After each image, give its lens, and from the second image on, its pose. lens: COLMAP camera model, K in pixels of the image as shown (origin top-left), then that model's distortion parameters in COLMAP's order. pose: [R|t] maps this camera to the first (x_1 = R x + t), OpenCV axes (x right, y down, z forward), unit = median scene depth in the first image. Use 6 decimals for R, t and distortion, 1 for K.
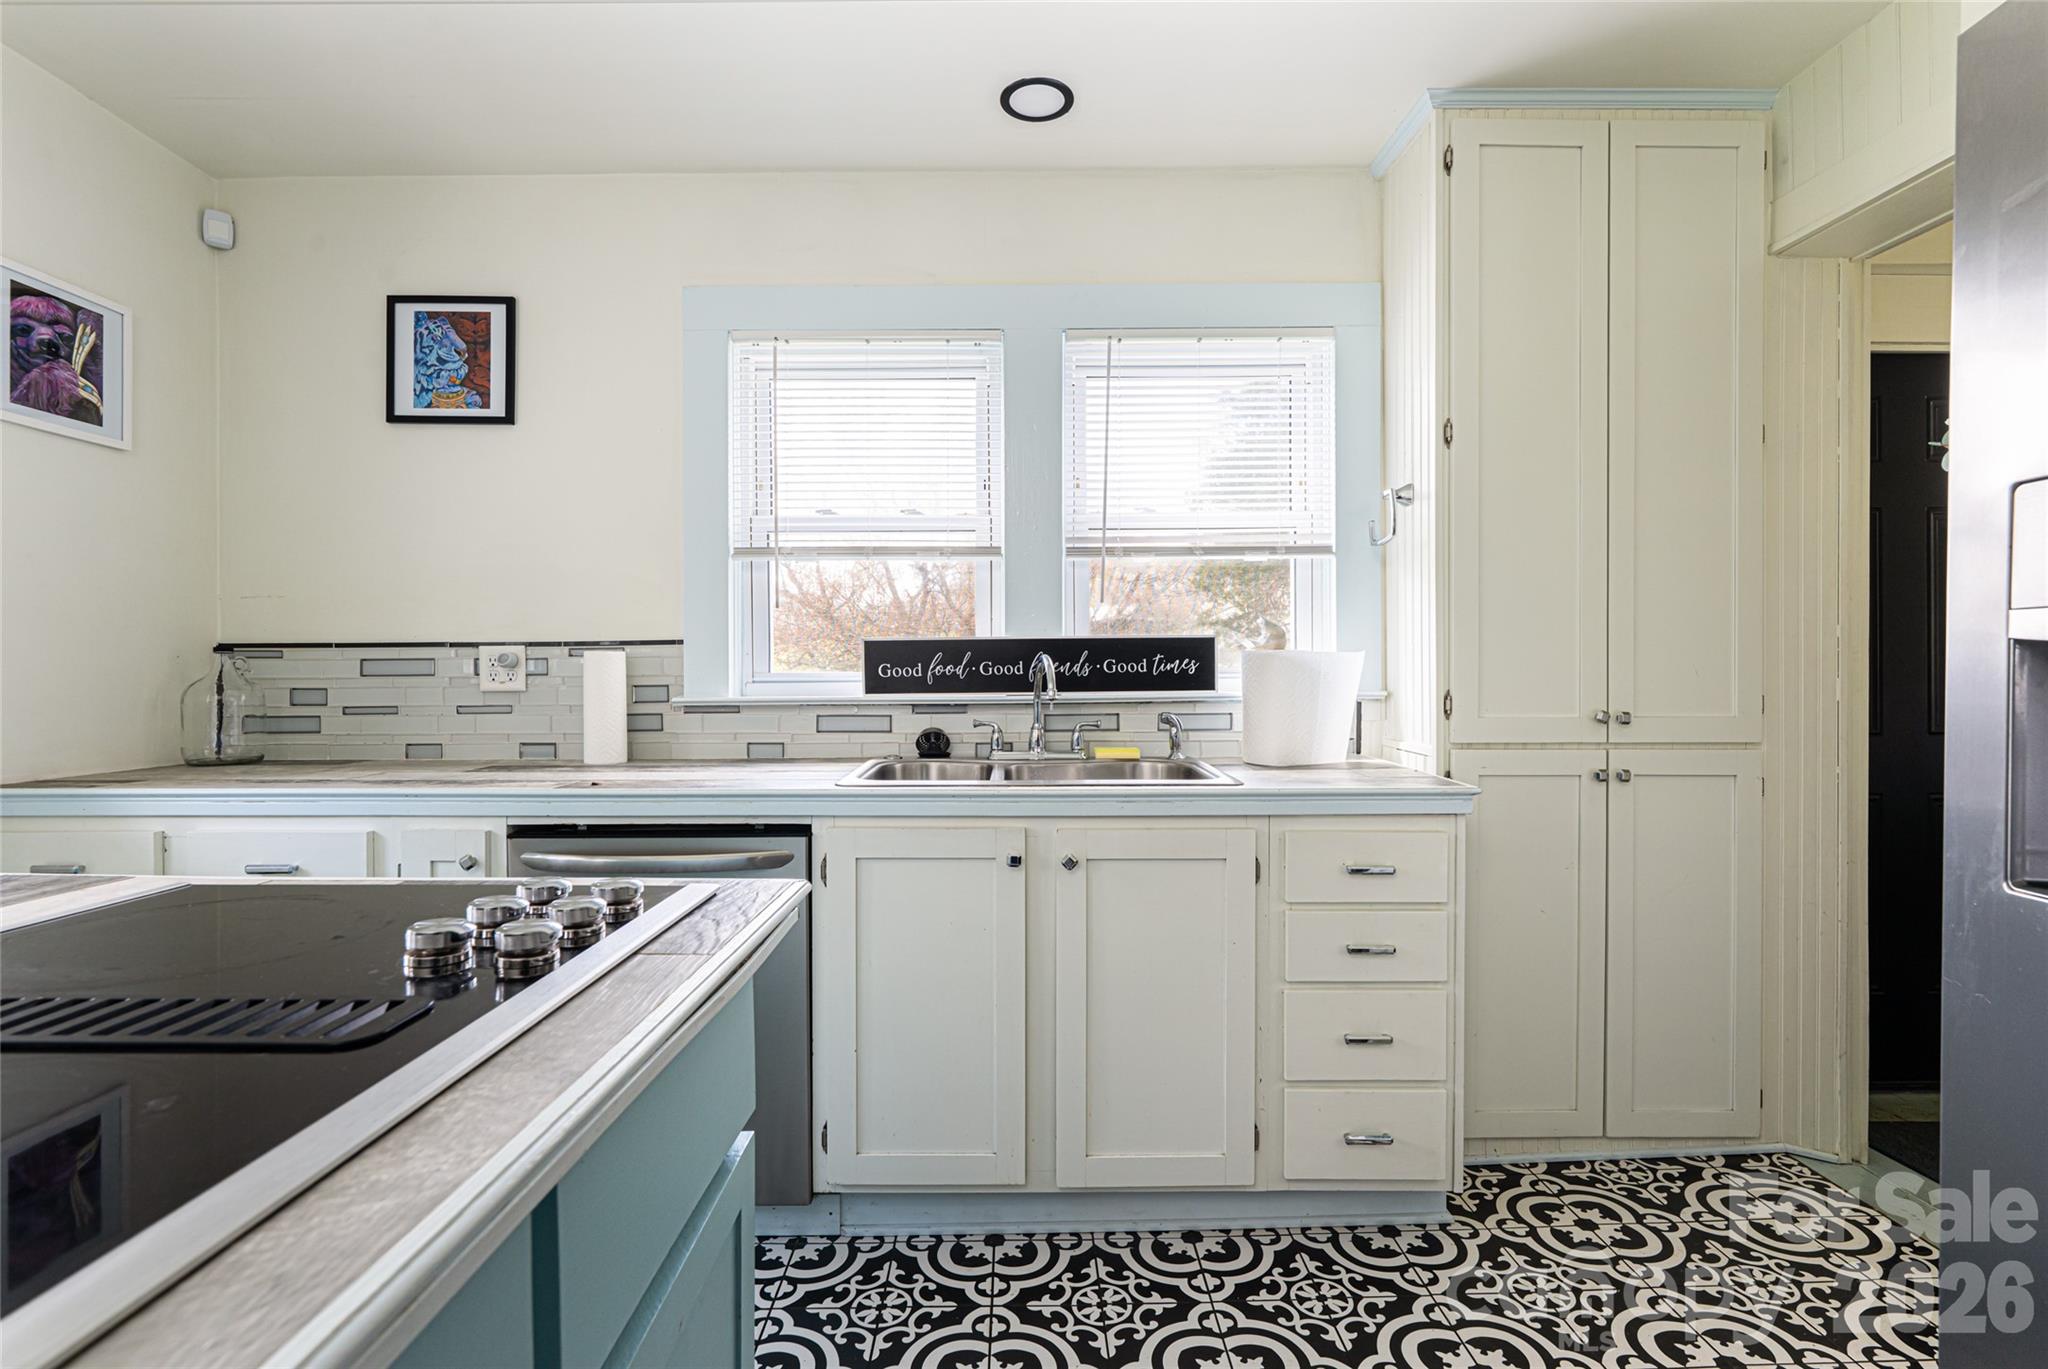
lens RADIAL K [[1007.1, 0, 1057.3], [0, 1007.1, 682.1], [0, 0, 1]] dist [0.000311, 0.000058]
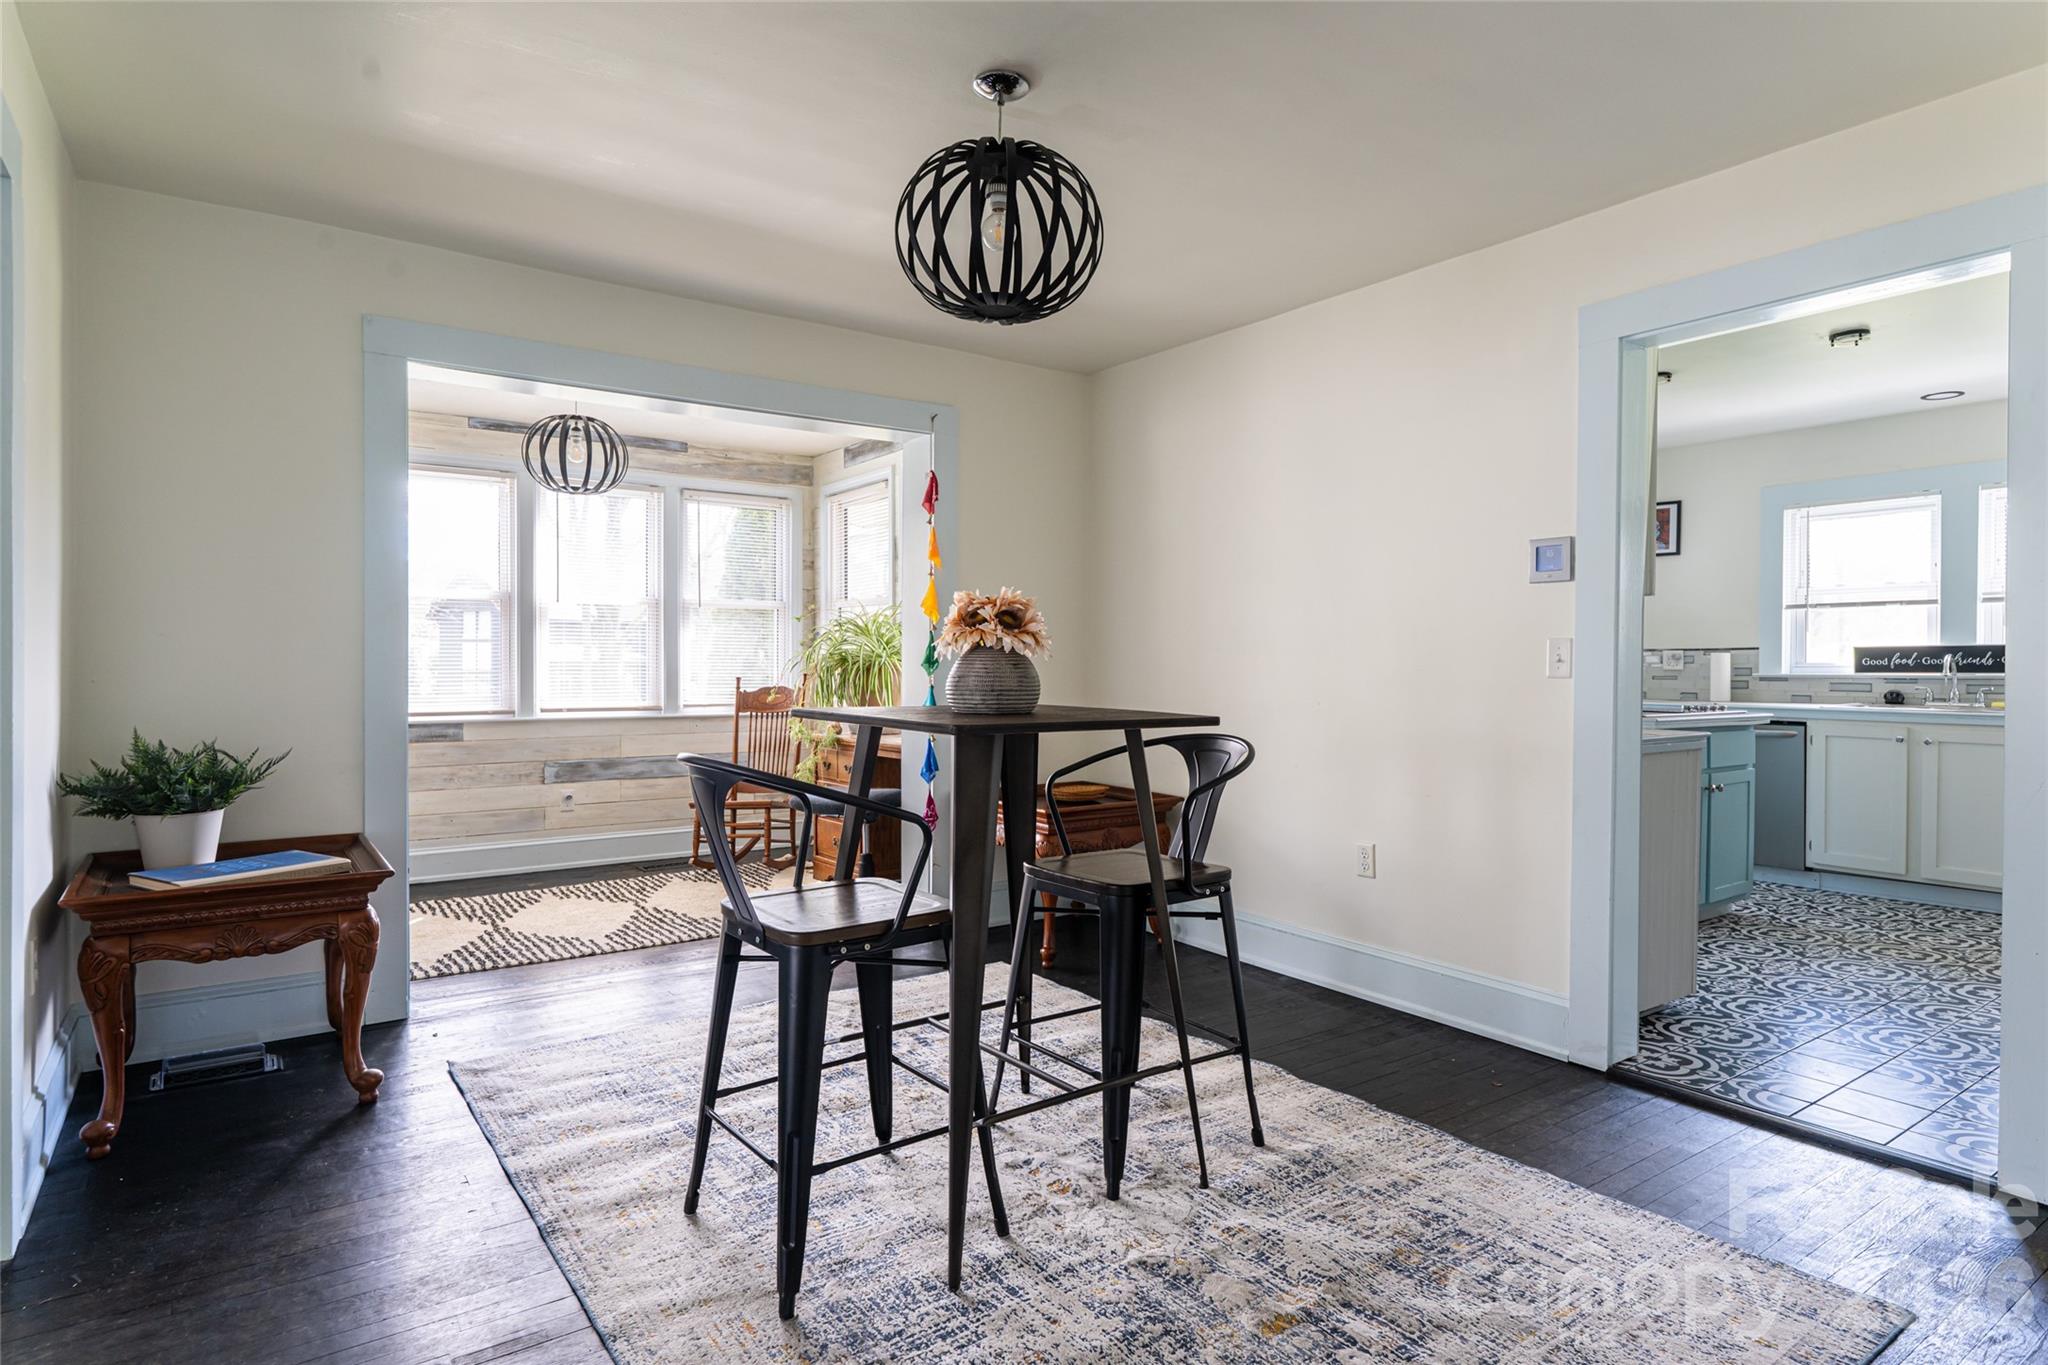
lens RADIAL K [[1147.7, 0, 1015.1], [0, 1147.7, 677.0], [0, 0, 1]] dist [-0.000478, -0.001612]
pose [[0.575215, 0.014211, -0.817879, 0.750962], [-0.008007, 0.999899, 0.011742, 0.006517], [0.817963, -0.000205, 0.575271, -1.787831]]
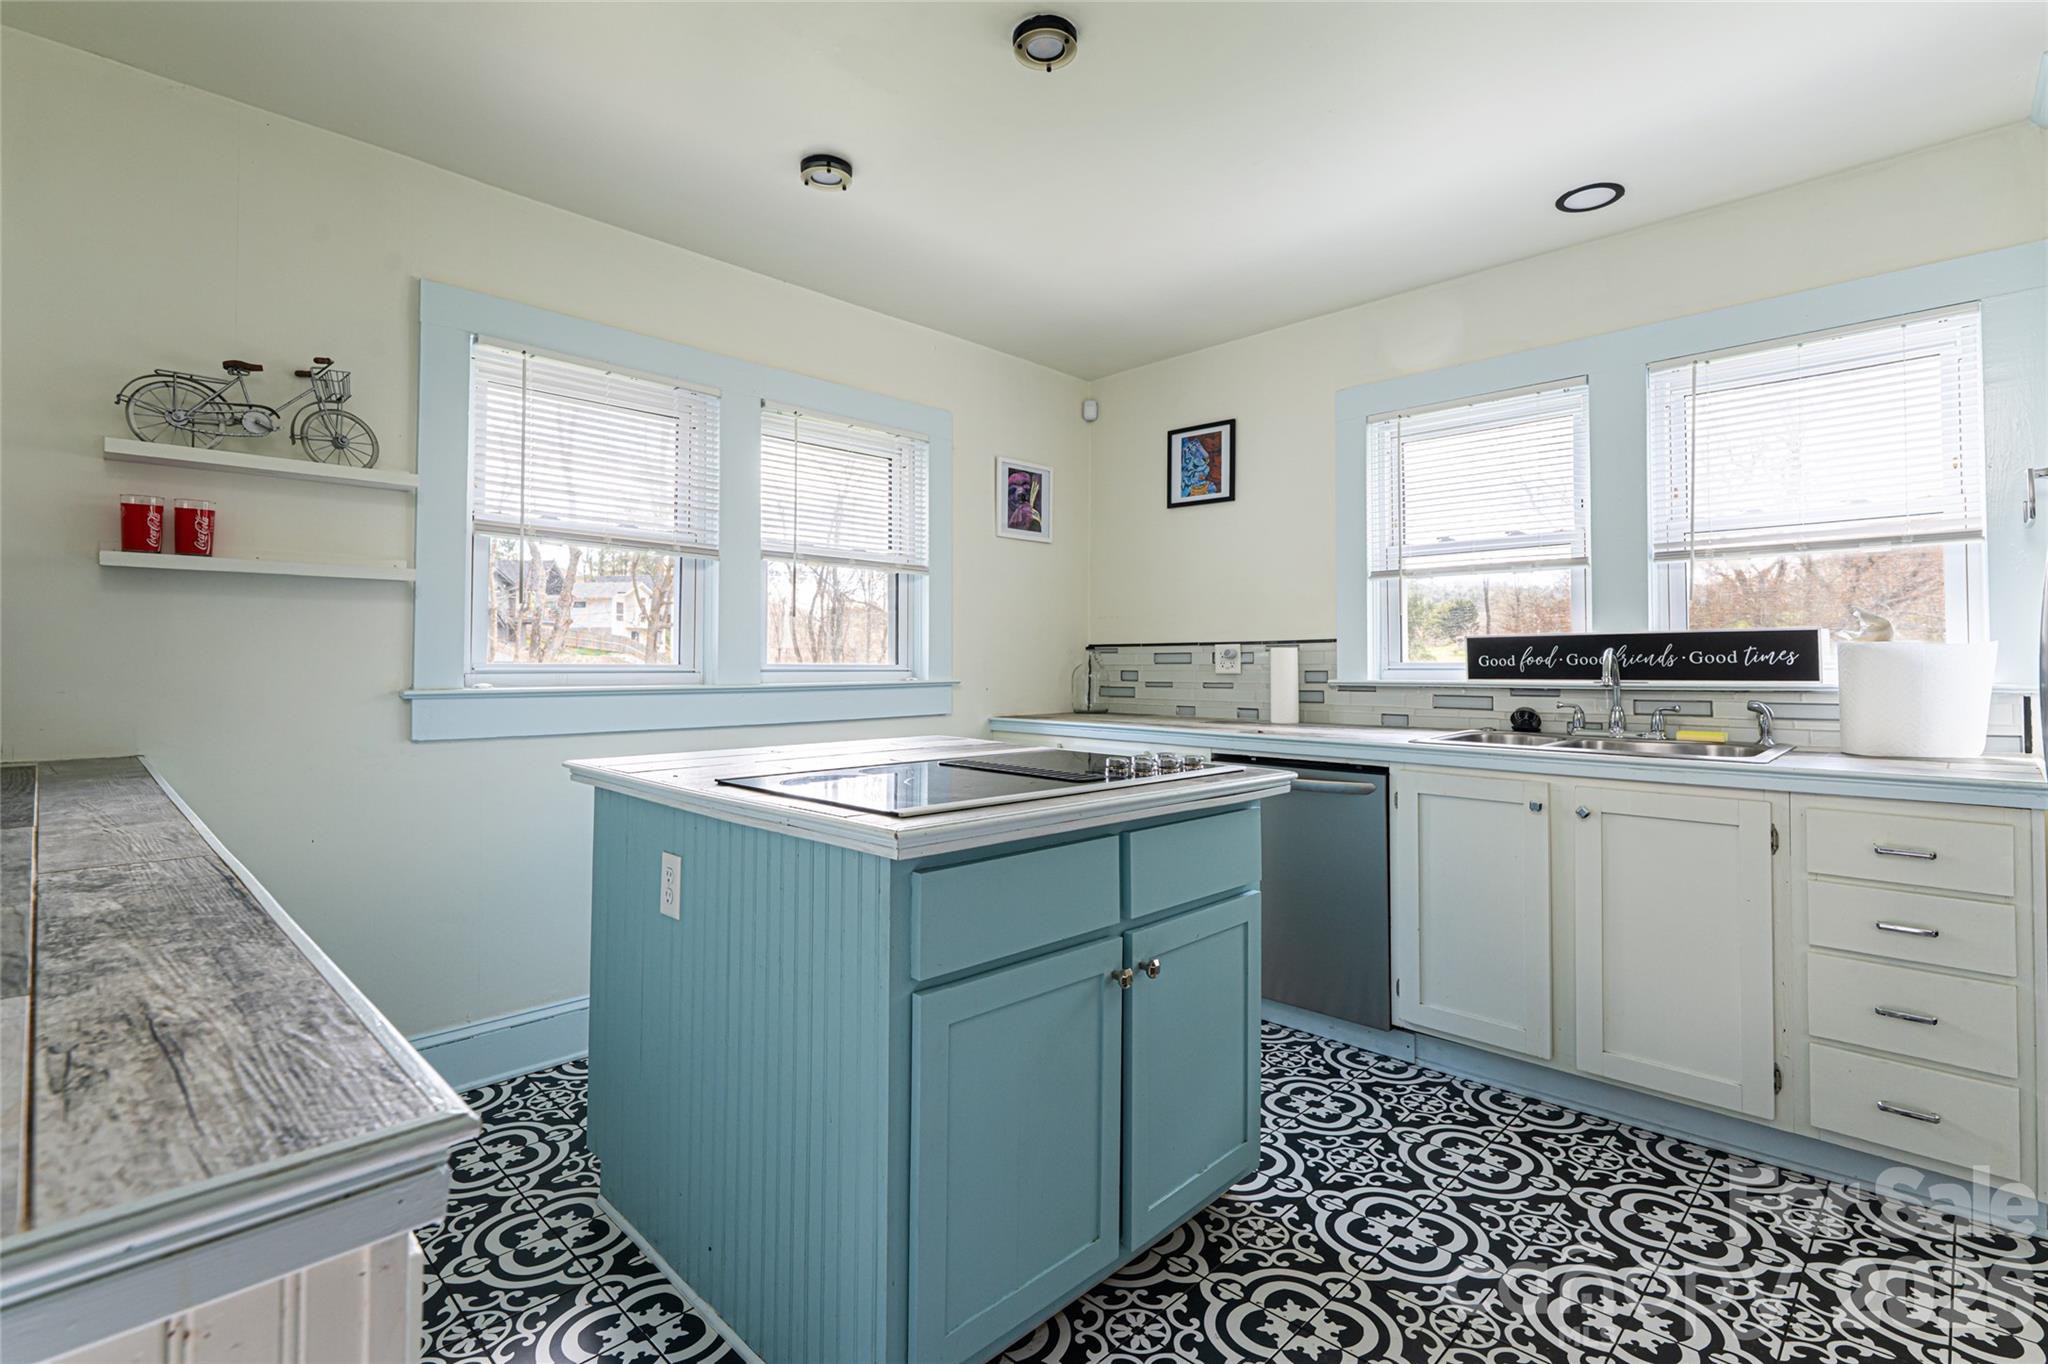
lens RADIAL K [[1003.7, 0, 1015.5], [0, 1003.7, 615.4], [0, 0, 1]] dist [0.002815, -0.001553]
pose [[0.703156, -0.029635, -0.710418, 0.314182], [-0.009395, 0.998657, -0.050957, 0.001217], [0.710974, 0.042505, 0.701933, -0.312951]]
